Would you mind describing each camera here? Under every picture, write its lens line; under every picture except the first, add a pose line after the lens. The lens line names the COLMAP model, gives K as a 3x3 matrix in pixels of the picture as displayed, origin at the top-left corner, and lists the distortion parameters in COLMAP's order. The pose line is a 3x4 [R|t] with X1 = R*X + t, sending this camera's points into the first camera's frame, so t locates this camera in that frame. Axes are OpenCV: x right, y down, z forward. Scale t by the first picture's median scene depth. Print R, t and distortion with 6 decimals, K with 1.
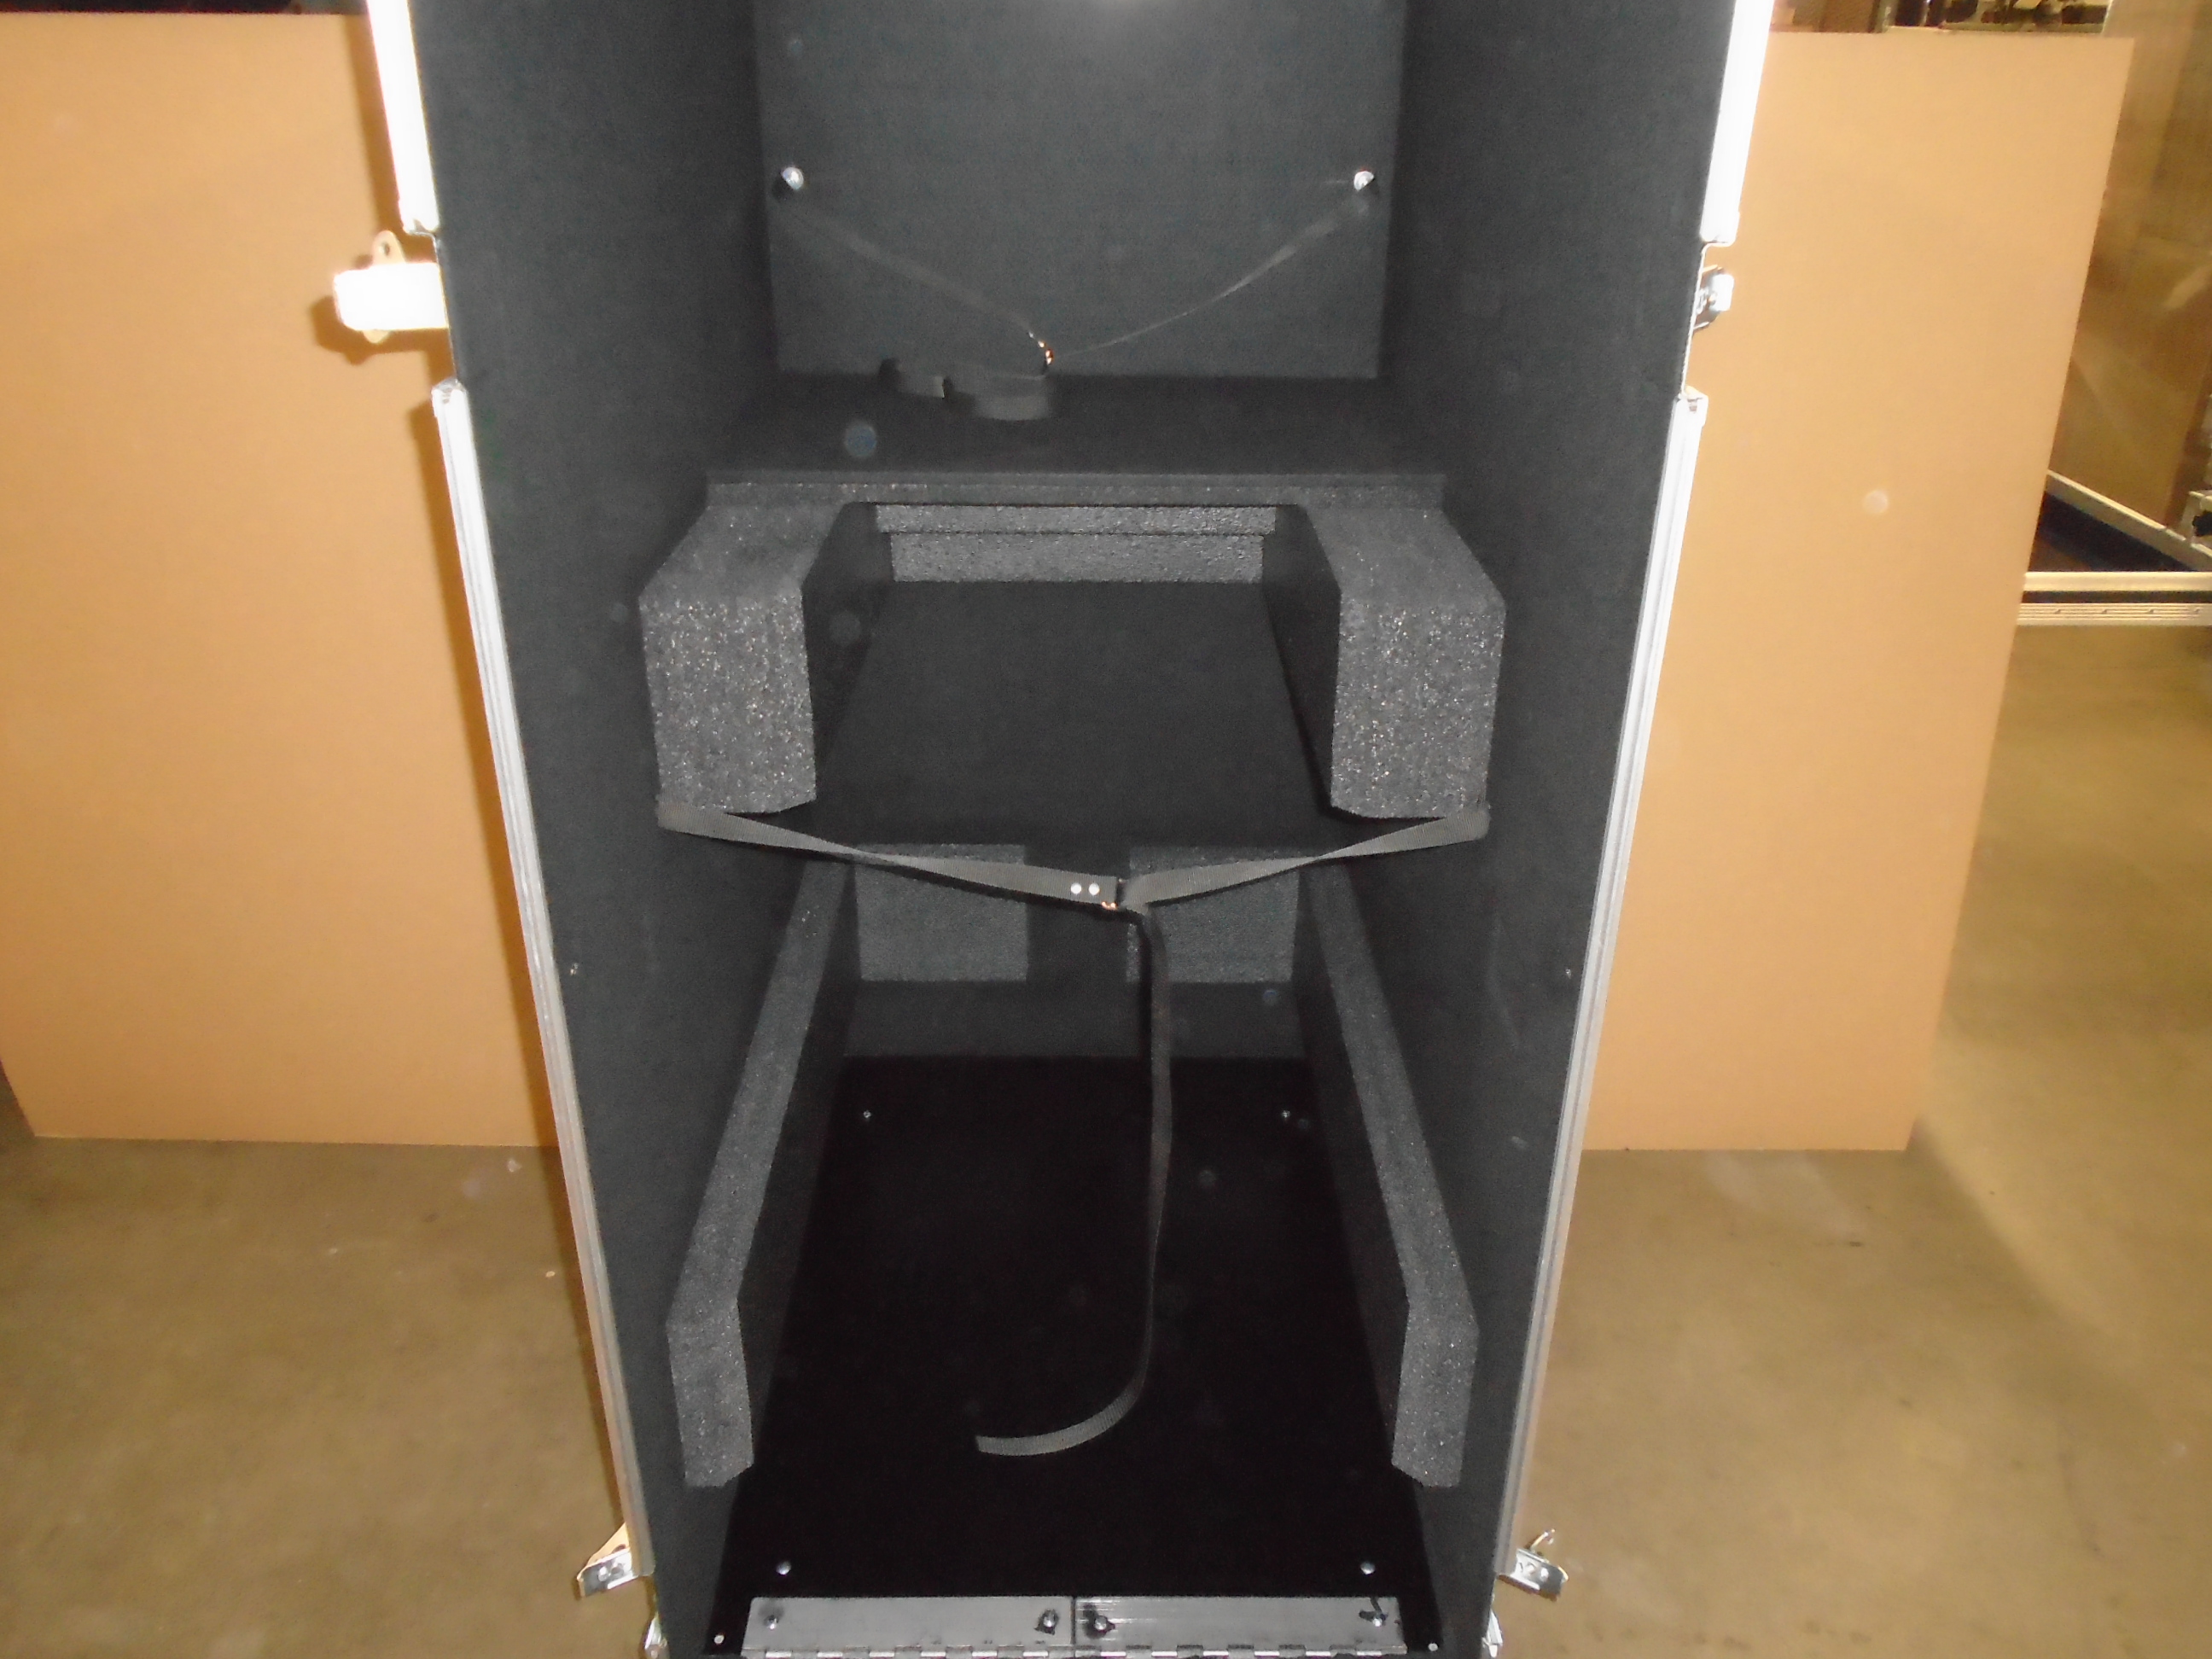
lens RADIAL K [[1708.4, 0, 1094.5], [0, 1708.4, 816.8], [0, 0, 1]] dist [-0.012512, 0.000523]
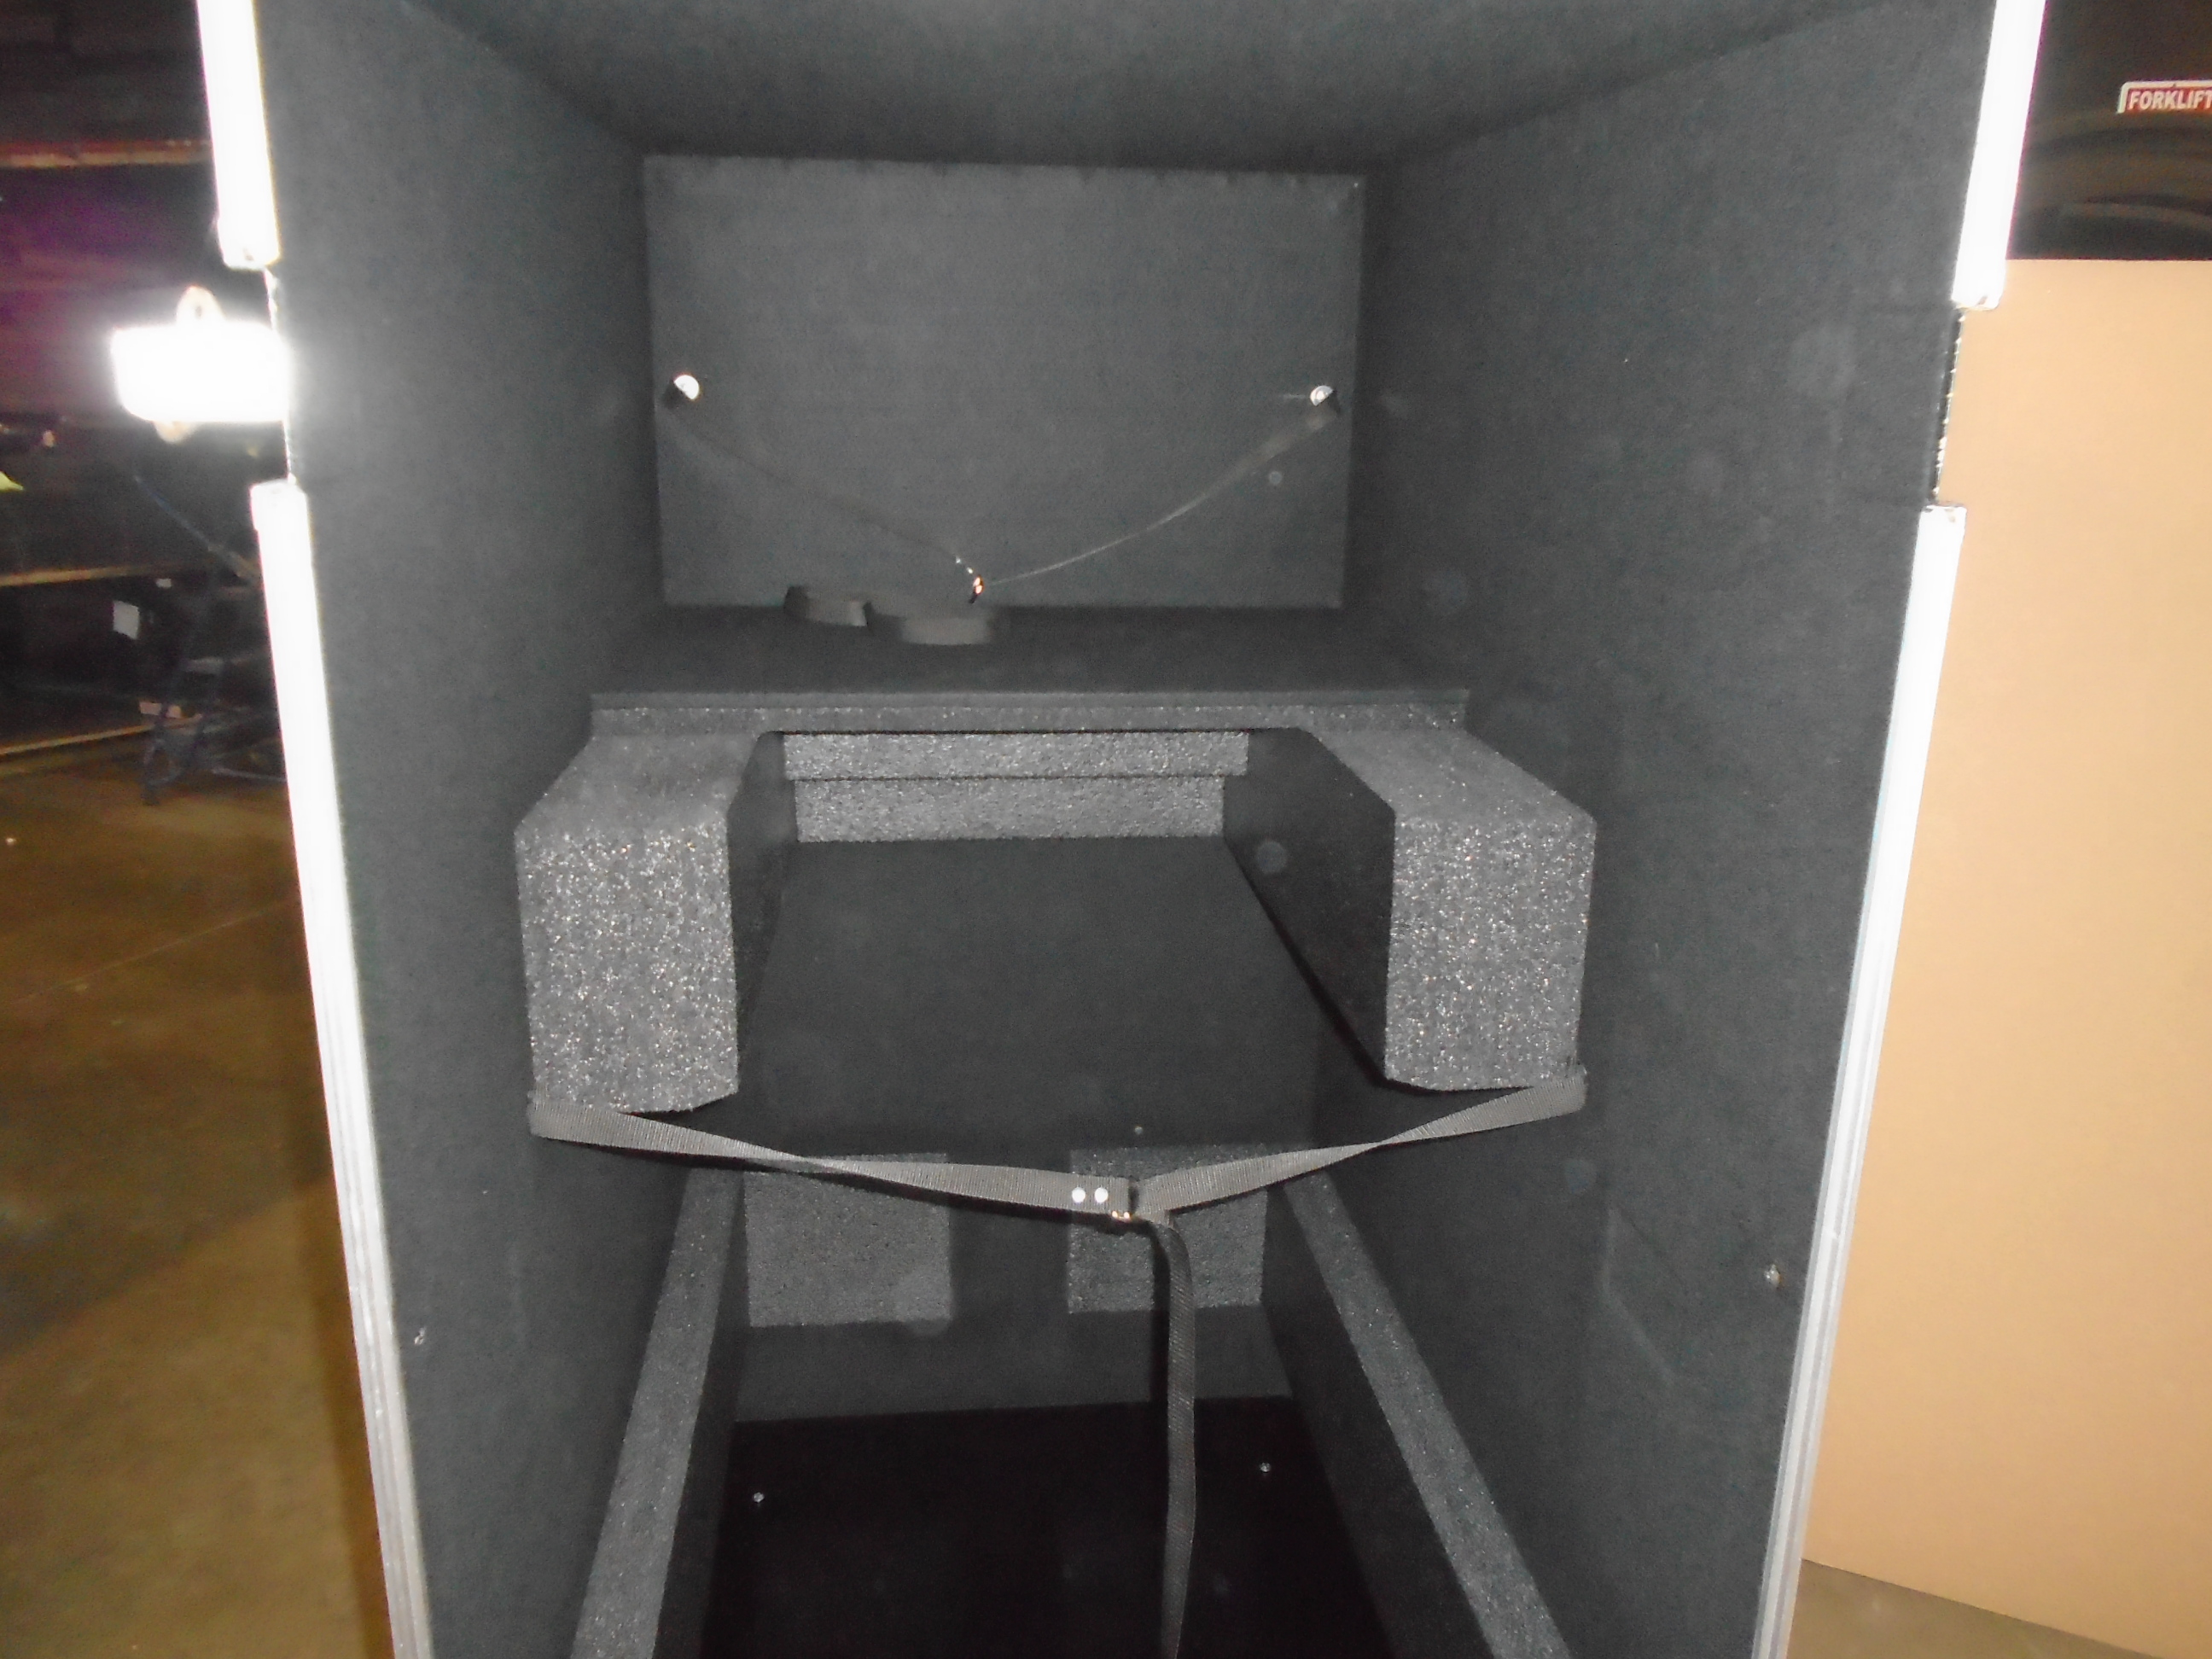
lens RADIAL K [[1708.4, 0, 1102.6], [0, 1708.4, 819.5], [0, 0, 1]] dist [-0.012512, 0.000523]
pose [[0.994069, -0.017878, 0.107271, -0.073564], [0.036953, 0.983234, -0.178567, 0.011869], [-0.102280, 0.181472, 0.978063, 0.187354]]
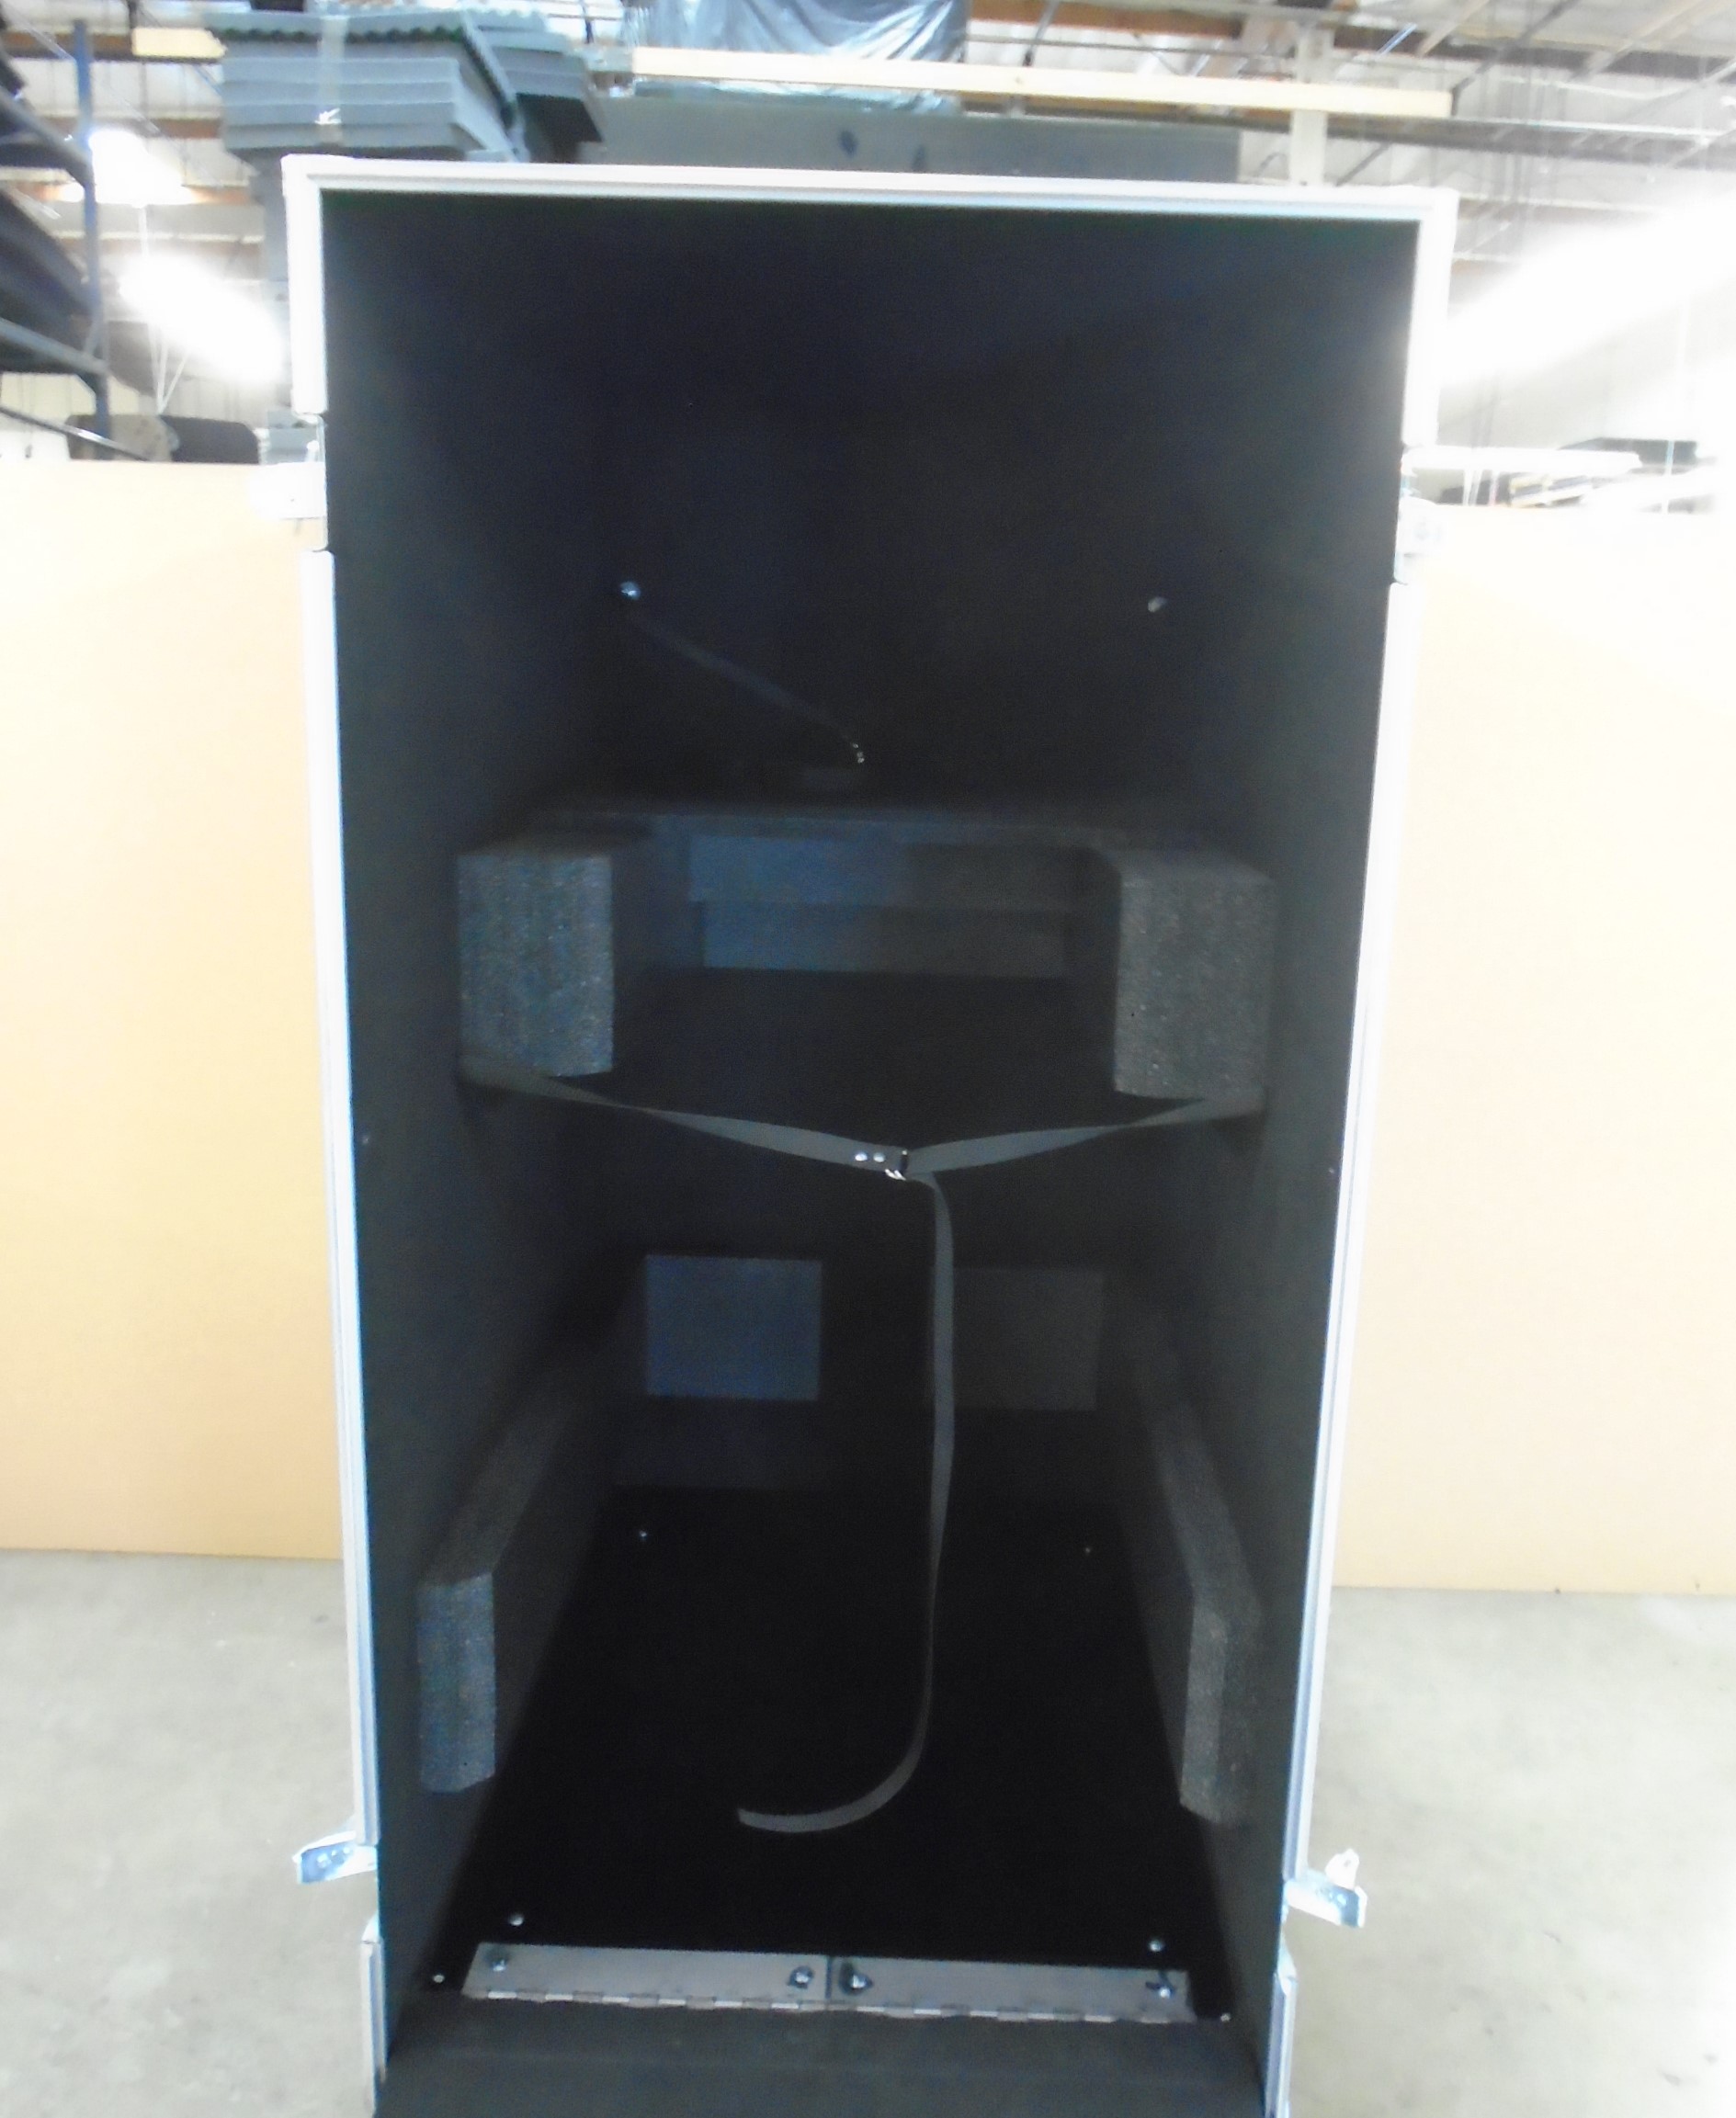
lens RADIAL K [[1871.1, 0, 886.5], [0, 1871.1, 1063.2], [0, 0, 1]] dist [-0.016204, 0.036111]
pose [[0.999326, 0.030889, -0.019858, 0.022925], [-0.034772, 0.969844, -0.241234, 0.235380], [0.011808, 0.241762, 0.970264, -0.088023]]
